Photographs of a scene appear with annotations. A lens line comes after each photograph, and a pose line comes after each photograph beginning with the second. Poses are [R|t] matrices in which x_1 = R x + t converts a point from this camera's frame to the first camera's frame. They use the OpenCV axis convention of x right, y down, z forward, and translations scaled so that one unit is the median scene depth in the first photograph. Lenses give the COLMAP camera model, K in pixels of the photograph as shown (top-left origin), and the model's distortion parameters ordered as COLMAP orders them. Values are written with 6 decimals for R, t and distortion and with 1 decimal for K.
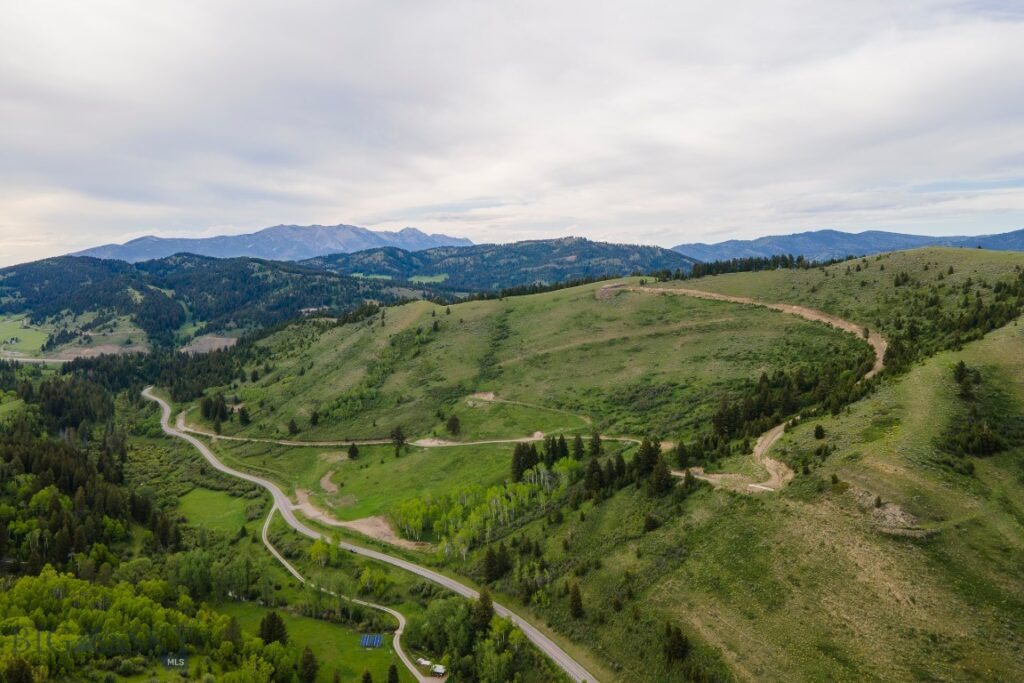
lens RADIAL K [[737.3, 0, 507.3], [0, 737.3, 317.0], [0, 0, 1]] dist [0.037833, 0.025048]
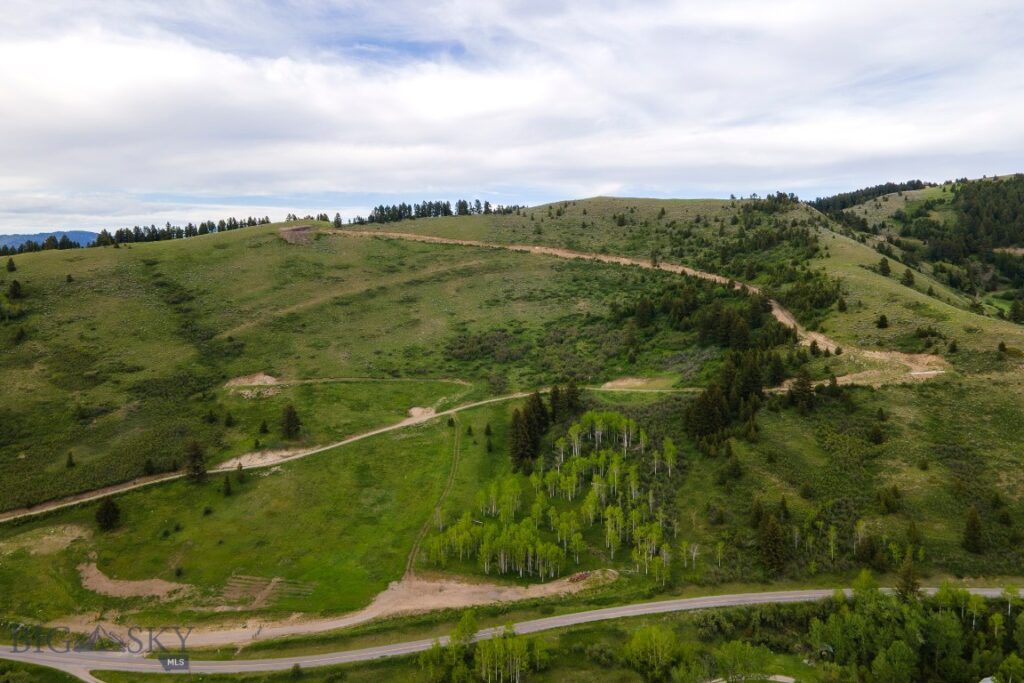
lens RADIAL K [[737.3, 0, 504.5], [0, 737.3, 335.1], [0, 0, 1]] dist [0.037833, 0.025048]
pose [[0.587566, -0.070961, 0.806059, -0.439762], [0.059971, 0.997227, 0.044075, 0.057436], [-0.806951, 0.022444, 0.590192, 0.489519]]
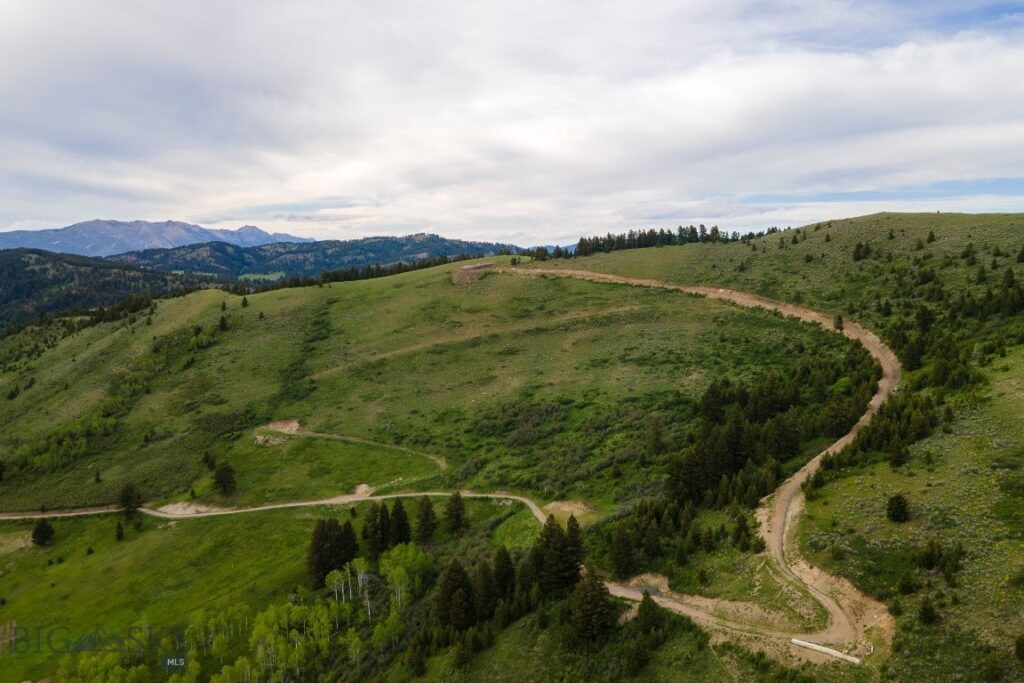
lens RADIAL K [[737.3, 0, 511.2], [0, 737.3, 320.8], [0, 0, 1]] dist [0.037833, 0.025048]
pose [[0.979520, -0.006569, 0.201237, 0.036667], [0.006738, 0.999977, -0.000156, 0.015921], [-0.201232, 0.001509, 0.979542, 0.335547]]
